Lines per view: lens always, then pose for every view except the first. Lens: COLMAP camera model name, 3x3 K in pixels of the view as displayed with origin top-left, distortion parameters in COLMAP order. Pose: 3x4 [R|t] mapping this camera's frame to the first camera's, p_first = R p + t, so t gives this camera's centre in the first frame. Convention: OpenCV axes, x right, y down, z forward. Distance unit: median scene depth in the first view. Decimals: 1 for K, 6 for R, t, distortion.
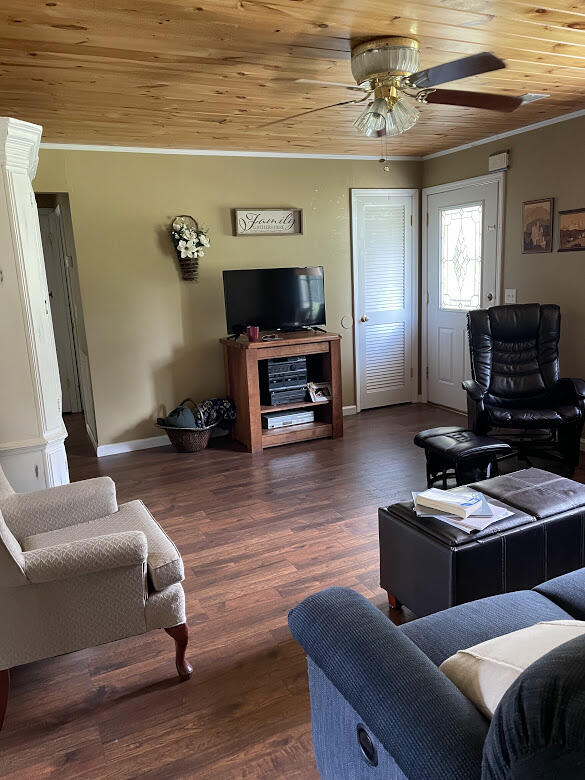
lens RADIAL K [[574.9, 0, 292.5], [0, 574.9, 390.0], [0, 0, 1]] dist [0.003230, -0.078899]
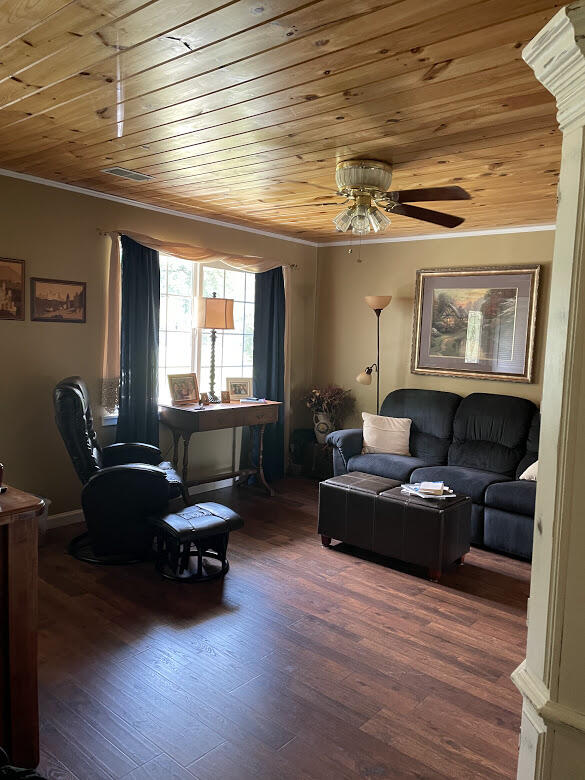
lens RADIAL K [[574.9, 0, 292.5], [0, 574.9, 390.0], [0, 0, 1]] dist [0.003230, -0.078899]
pose [[-0.403515, -0.042825, 0.913970, -0.695514], [0.175280, 0.976786, 0.123154, -0.227176], [-0.898027, 0.209895, -0.386642, 1.308455]]
